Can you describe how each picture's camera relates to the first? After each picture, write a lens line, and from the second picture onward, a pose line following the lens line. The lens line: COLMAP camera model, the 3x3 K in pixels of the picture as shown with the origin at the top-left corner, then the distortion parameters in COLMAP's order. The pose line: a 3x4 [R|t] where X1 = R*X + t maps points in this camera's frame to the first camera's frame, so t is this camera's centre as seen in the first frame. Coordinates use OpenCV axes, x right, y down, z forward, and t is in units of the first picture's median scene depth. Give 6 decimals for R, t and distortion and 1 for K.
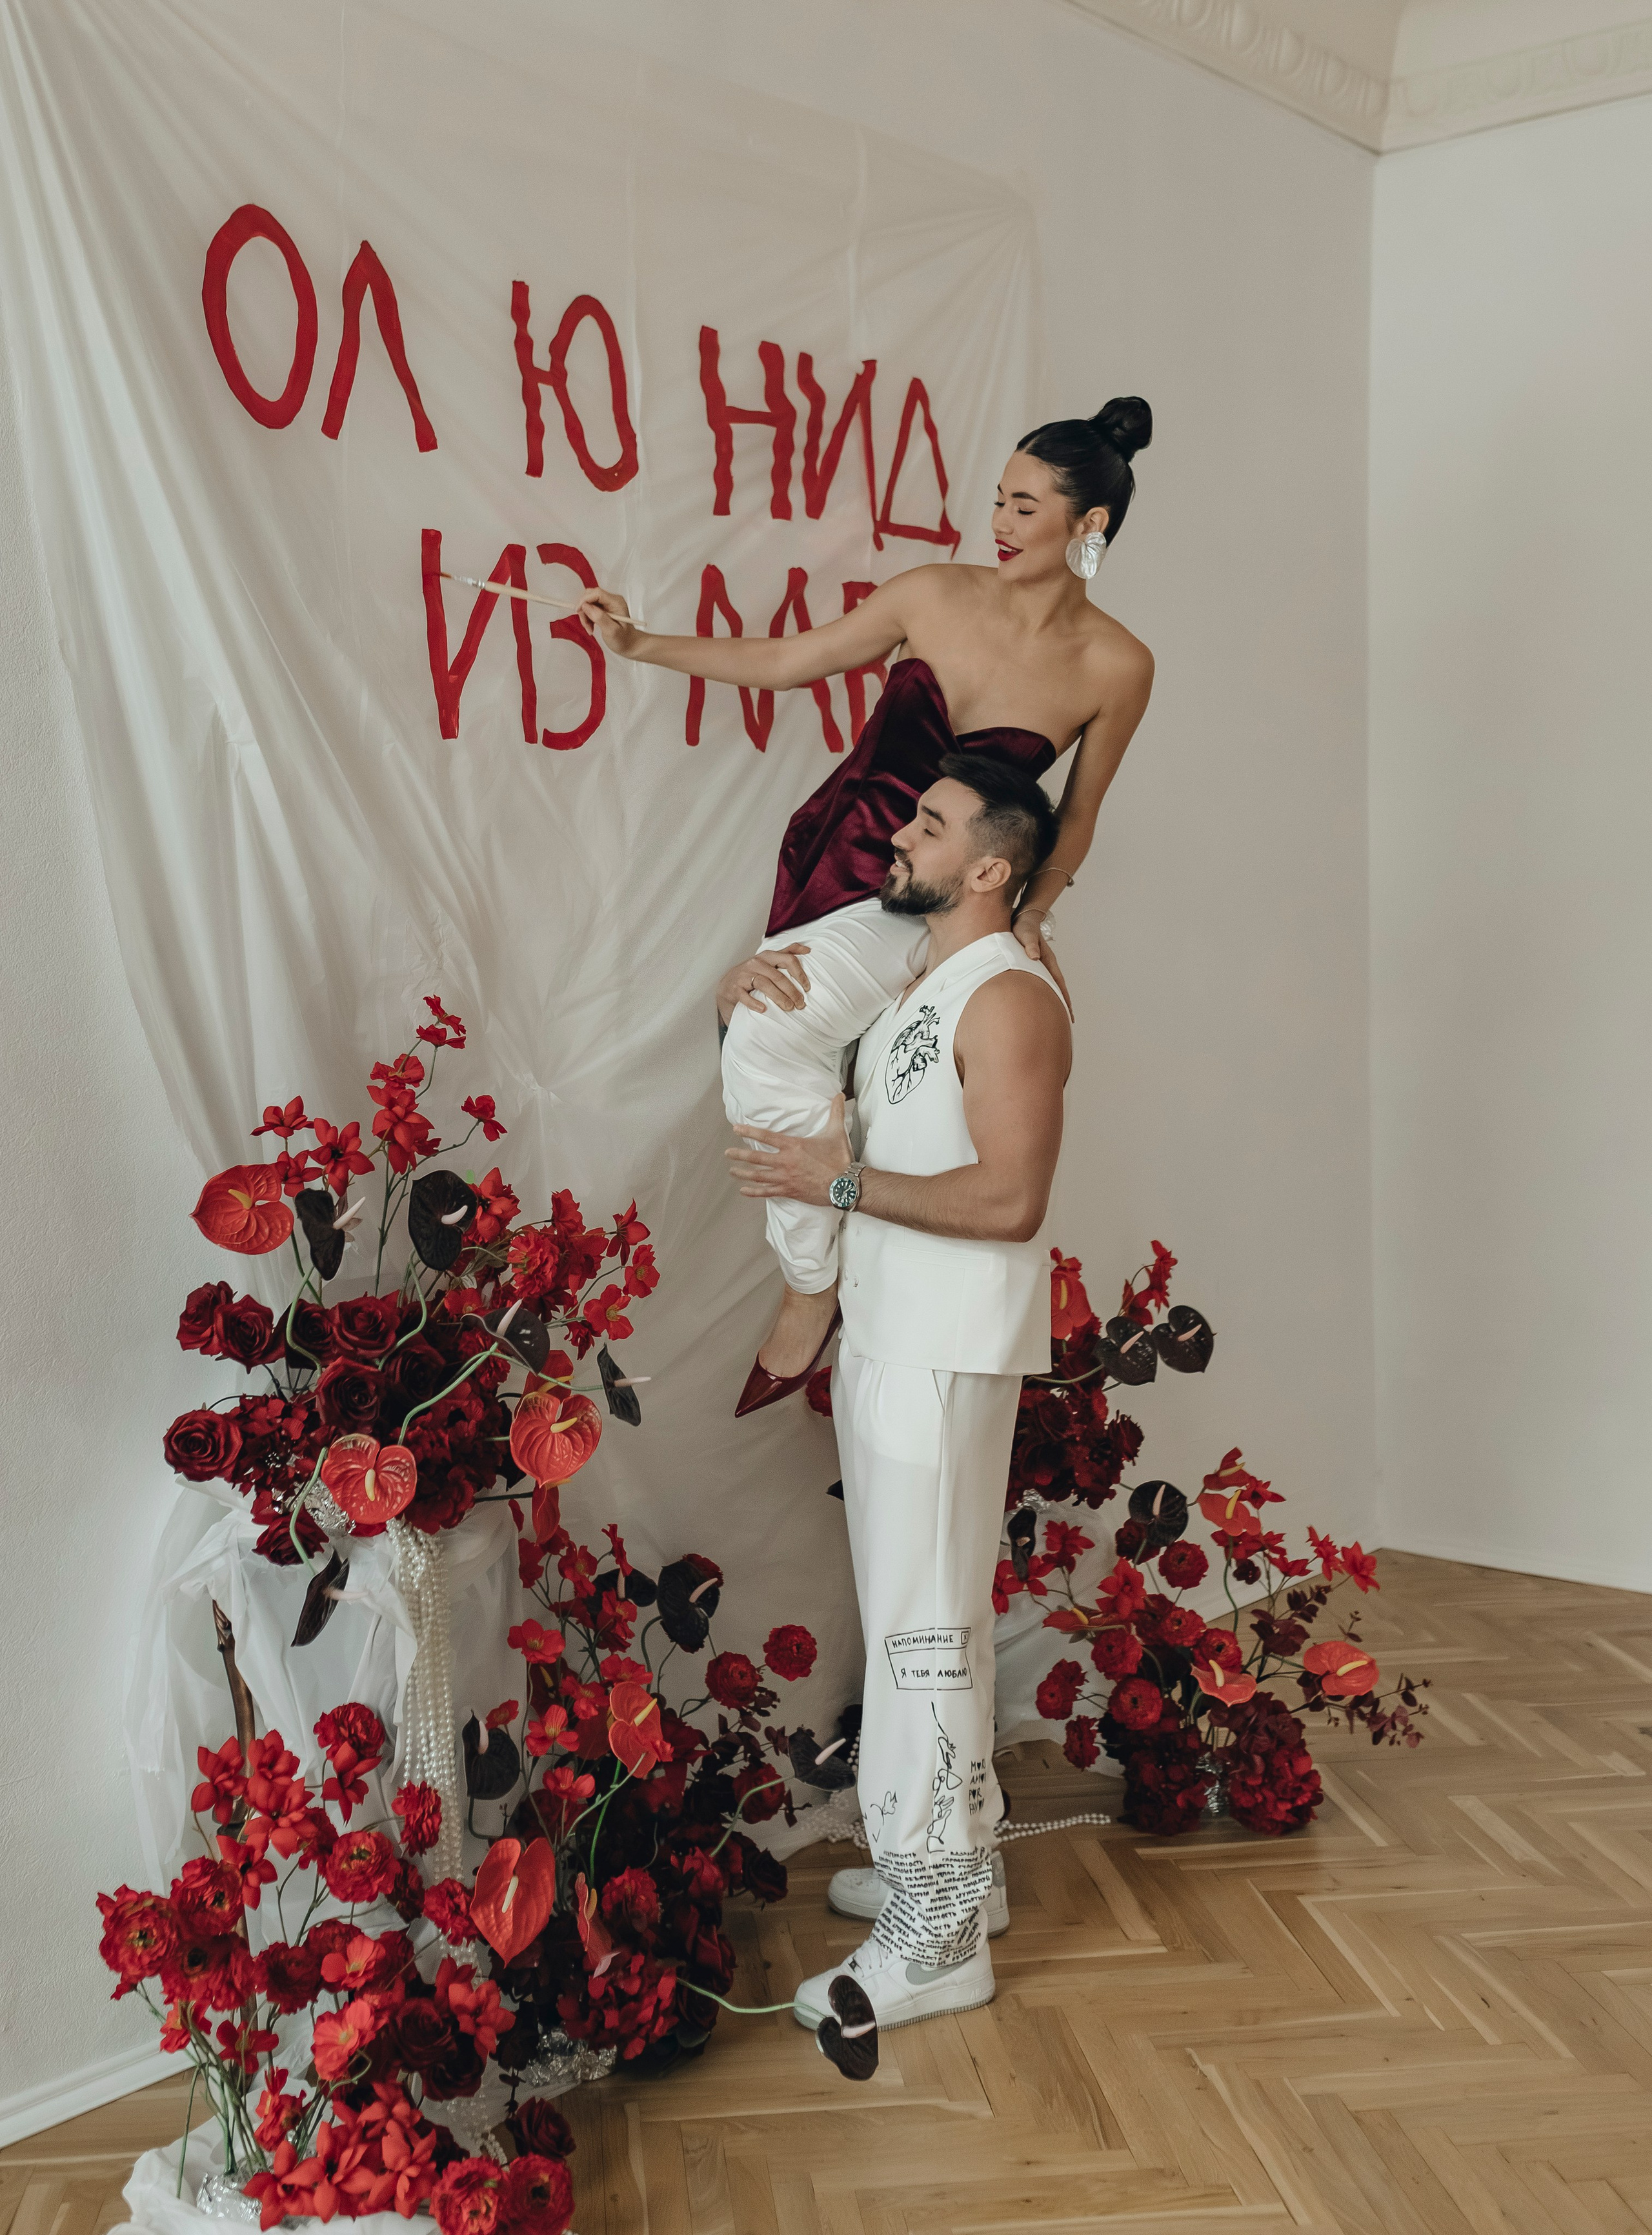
lens RADIAL K [[2353.1, 0, 806.0], [0, 2353.1, 1000.5], [0, 0, 1]] dist [-0.006348, 0.000000]
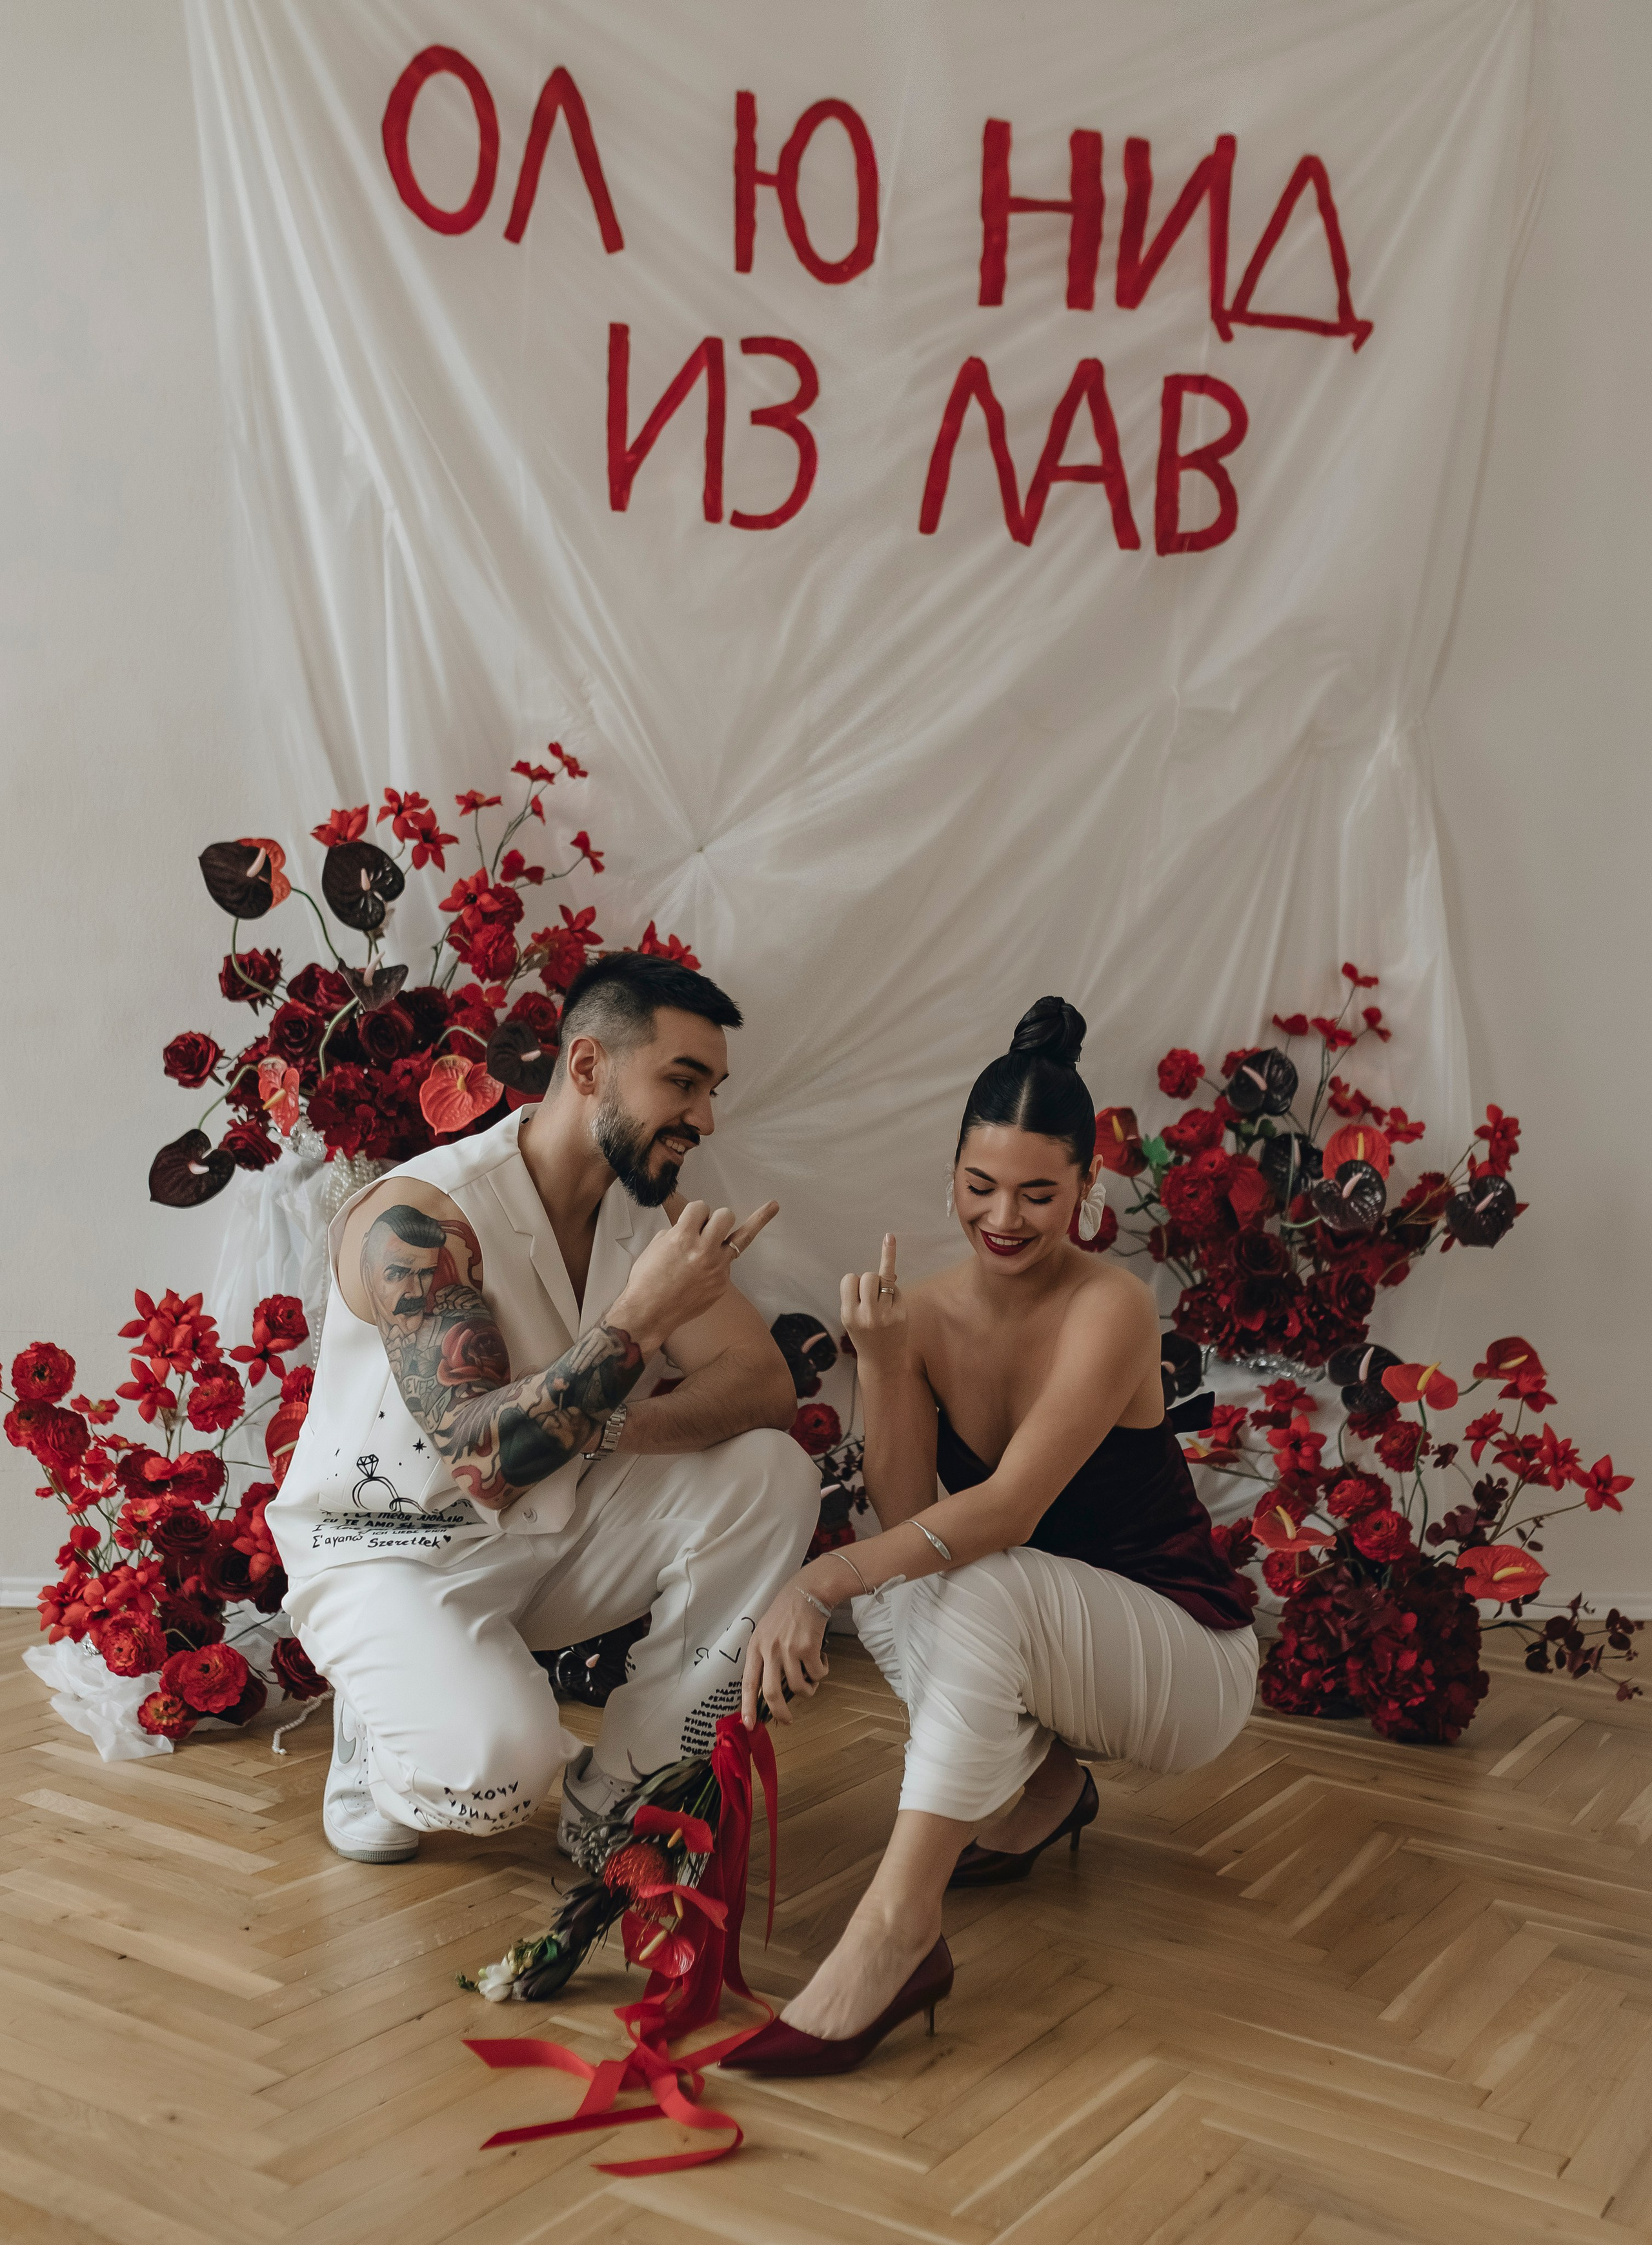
lens RADIAL K [[2363.8, 0, 817.9], [0, 2363.8, 1157.2], [0, 0, 1]] dist [-0.006348, 0.000000]
pose [[0.788486, 0.089417, -0.608519, 0.594750], [-0.081831, 0.995831, 0.040297, 0.129700], [0.609585, 0.018022, 0.792516, 0.177244]]
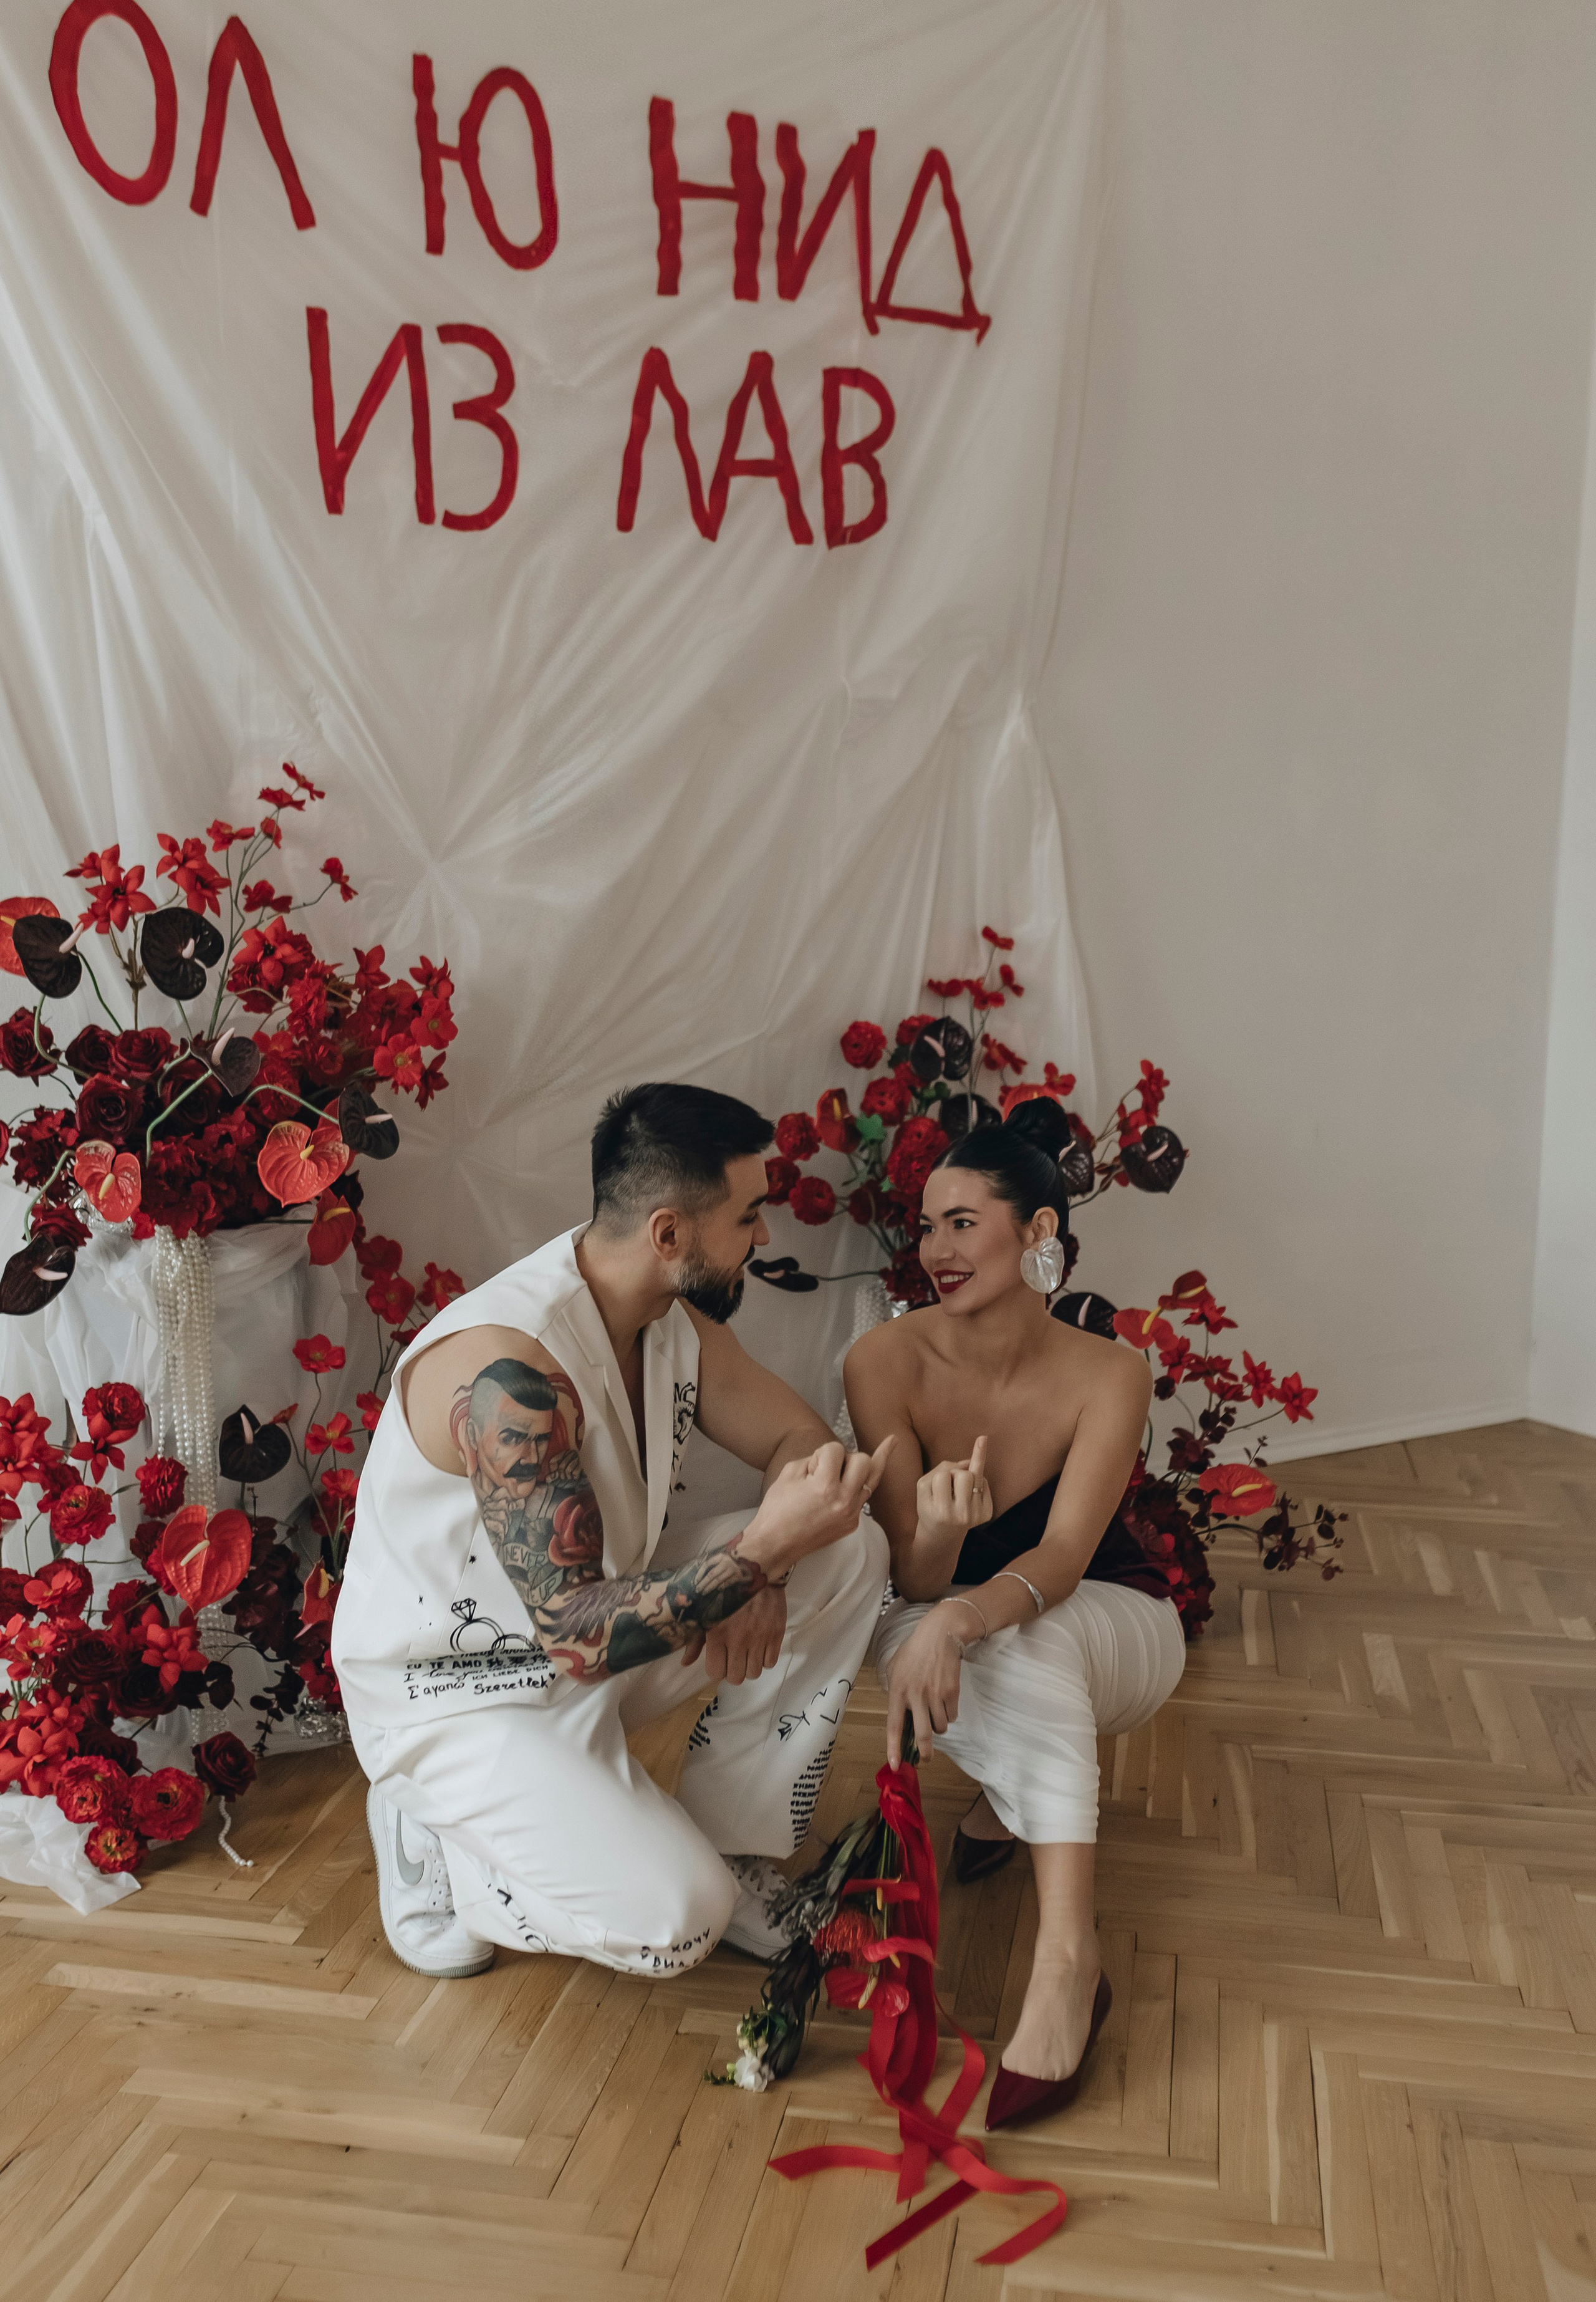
lens RADIAL K [[2296.2, 0, 784.3], [0, 2296.2, 1205.6], [0, 0, 1]] dist [-0.007098, 0.000000]
pose [[0.958049, 0.072466, -0.277291, 0.333700], [-0.034615, 0.989681, 0.139044, 0.041599], [0.284506, -0.123613, 0.950672, 0.045410]]
